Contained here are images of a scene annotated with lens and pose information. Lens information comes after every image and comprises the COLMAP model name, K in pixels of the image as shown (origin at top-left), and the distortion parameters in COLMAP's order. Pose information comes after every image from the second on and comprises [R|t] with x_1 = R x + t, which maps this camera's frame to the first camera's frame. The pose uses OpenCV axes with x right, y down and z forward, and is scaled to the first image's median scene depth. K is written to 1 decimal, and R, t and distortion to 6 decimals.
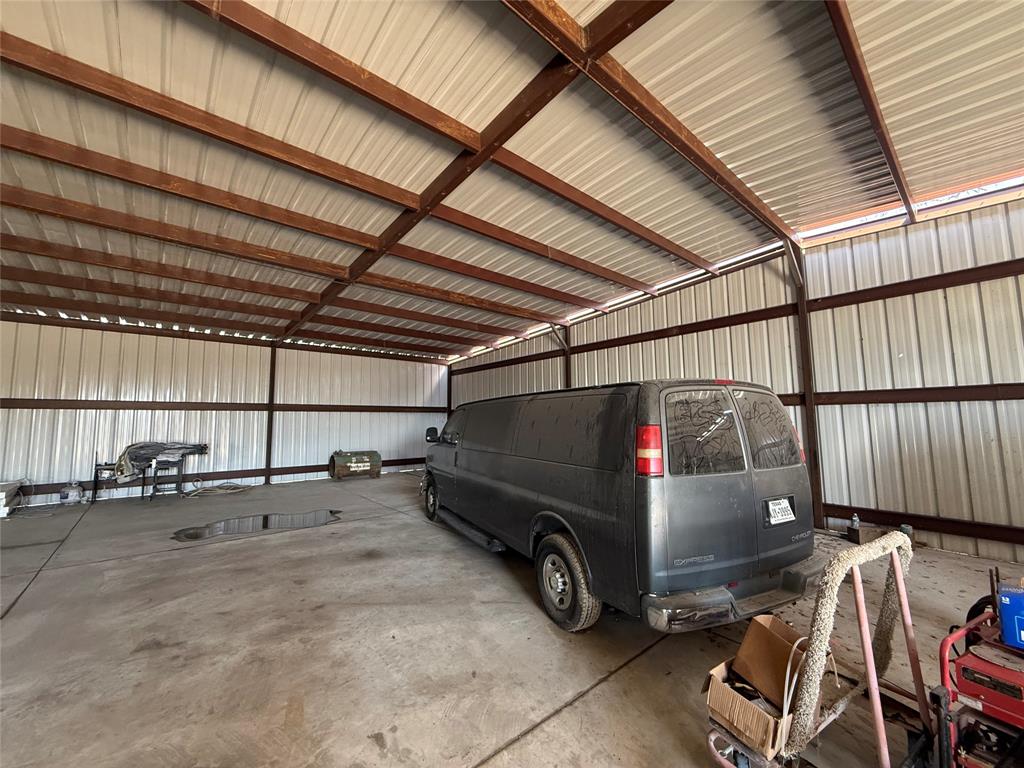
lens RADIAL K [[408.4, 0, 509.8], [0, 408.4, 383.2], [0, 0, 1]] dist [-0.000307, 0.000397]
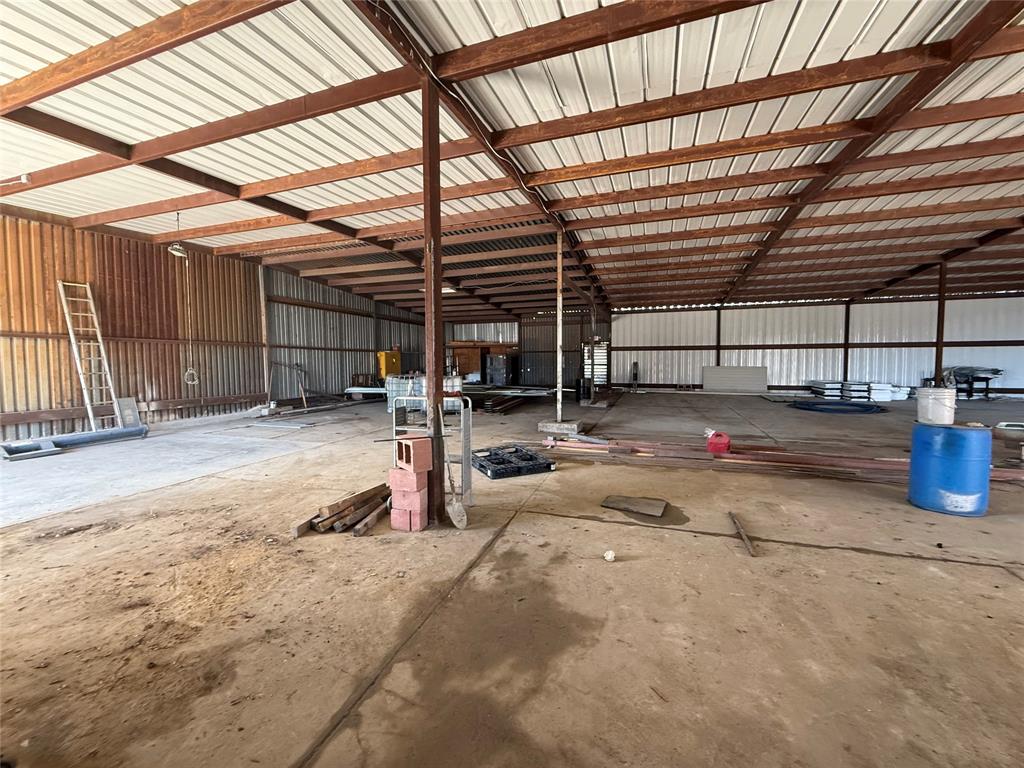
lens RADIAL K [[408.4, 0, 510.1], [0, 408.4, 383.6], [0, 0, 1]] dist [-0.000307, 0.000397]
pose [[0.496519, 0.050294, -0.866567, -0.456668], [0.082041, 0.991132, 0.104530, -0.141133], [0.864140, -0.122995, 0.487990, -1.813144]]
